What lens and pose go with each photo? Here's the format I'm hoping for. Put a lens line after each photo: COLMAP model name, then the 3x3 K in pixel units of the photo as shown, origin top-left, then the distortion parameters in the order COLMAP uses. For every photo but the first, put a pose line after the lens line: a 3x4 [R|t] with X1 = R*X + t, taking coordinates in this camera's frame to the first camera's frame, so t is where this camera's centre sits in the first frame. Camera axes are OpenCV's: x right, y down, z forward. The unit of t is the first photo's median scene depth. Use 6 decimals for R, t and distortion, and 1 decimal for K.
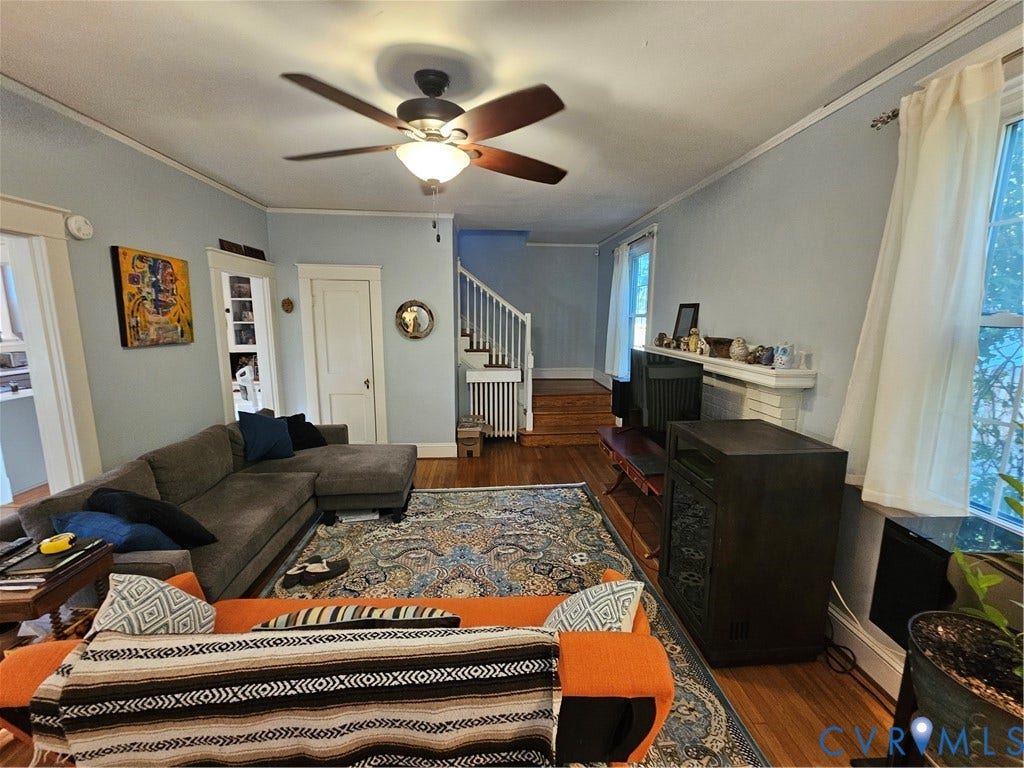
lens RADIAL K [[420.3, 0, 515.5], [0, 420.3, 382.4], [0, 0, 1]] dist [-0.001400, 0.001939]
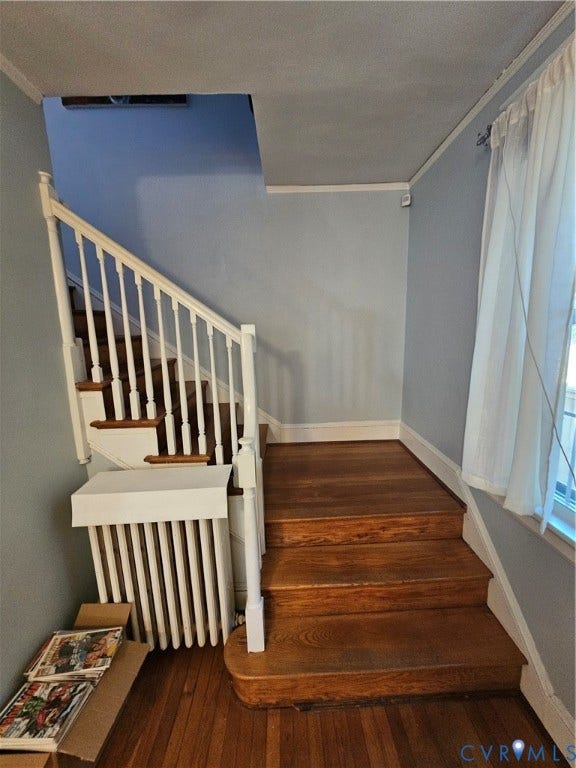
lens RADIAL K [[315.2, 0, 286.7], [0, 315.2, 383.8], [0, 0, 1]] dist [-0.001400, 0.001939]
pose [[0.997820, -0.025583, -0.060836, 0.123572], [0.026926, 0.999409, 0.021367, -0.180795], [0.060253, -0.022958, 0.997919, 1.116083]]
